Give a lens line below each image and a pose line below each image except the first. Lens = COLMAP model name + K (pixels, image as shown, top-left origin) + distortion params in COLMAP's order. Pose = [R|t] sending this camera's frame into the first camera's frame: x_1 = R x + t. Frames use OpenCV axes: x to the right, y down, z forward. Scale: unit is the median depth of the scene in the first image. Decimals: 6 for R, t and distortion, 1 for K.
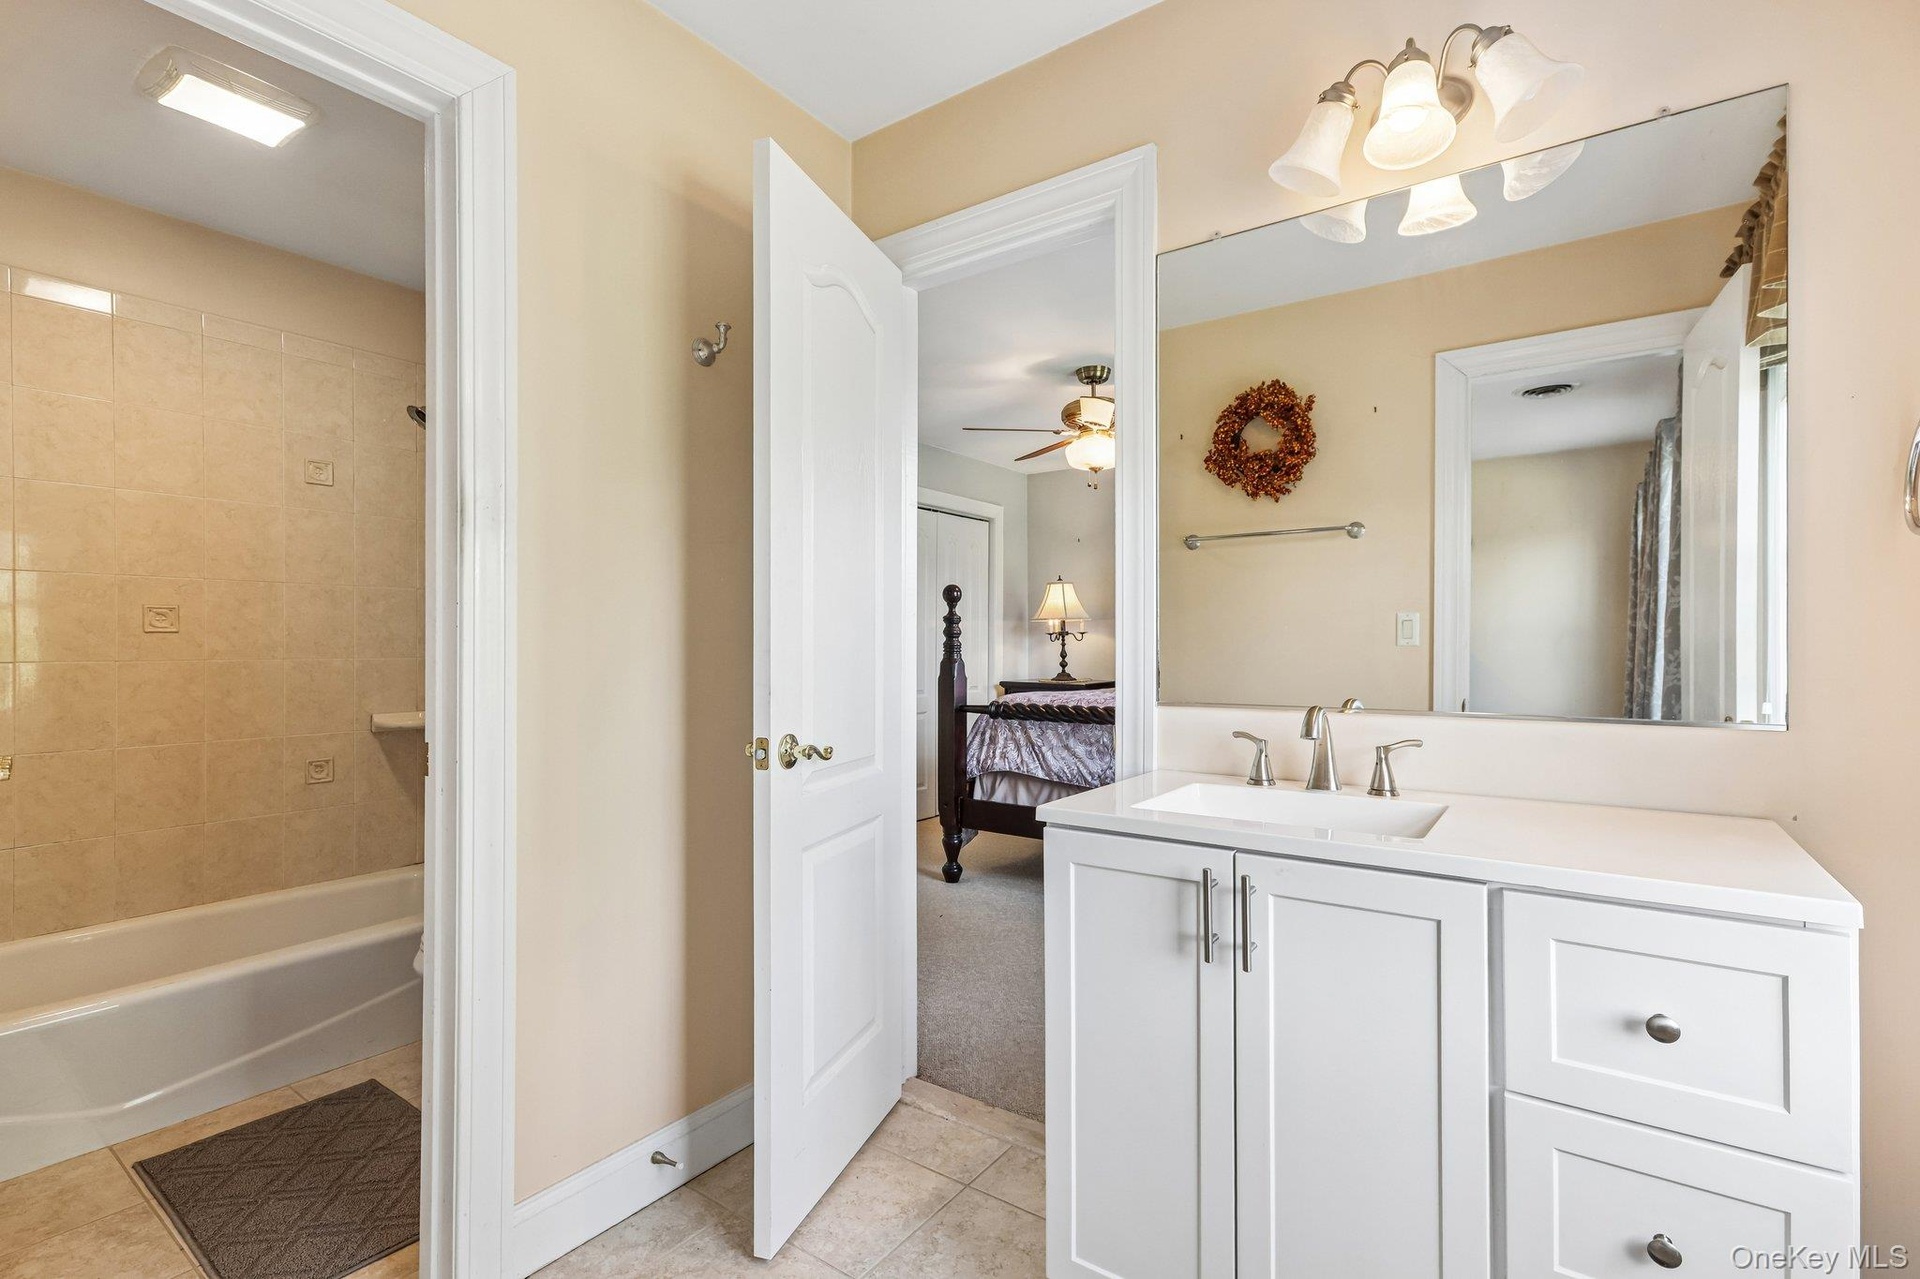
lens RADIAL K [[872.9, 0, 956.4], [0, 872.9, 634.5], [0, 0, 1]] dist [-0.000416, 0.000303]
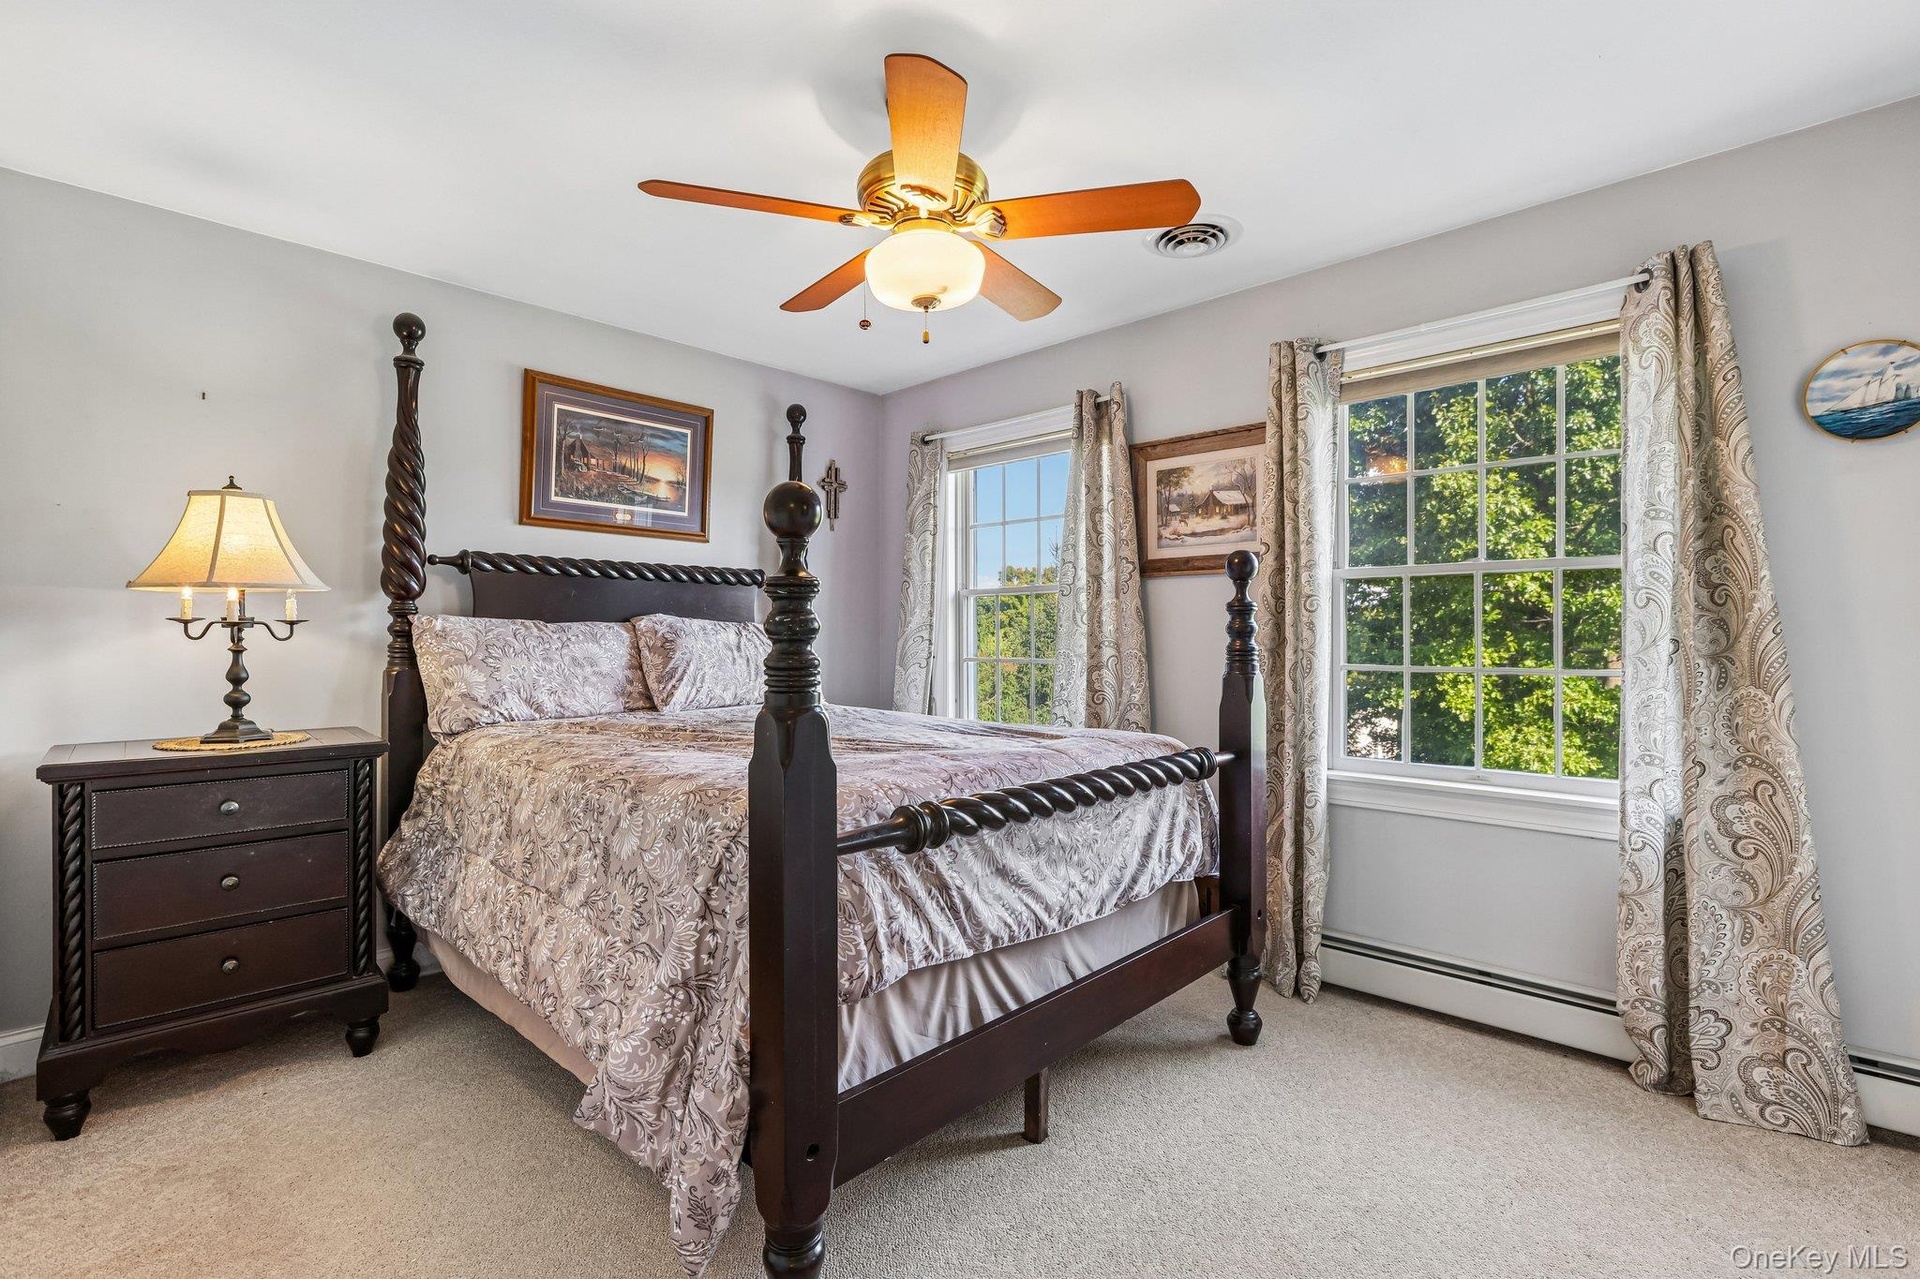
lens RADIAL K [[872.9, 0, 956.4], [0, 872.9, 634.5], [0, 0, 1]] dist [-0.000416, 0.000303]
pose [[0.129050, -0.001272, 0.991637, -0.334423], [-0.011965, 0.999924, 0.002840, -0.001162], [-0.991566, -0.012231, 0.129025, 0.925793]]
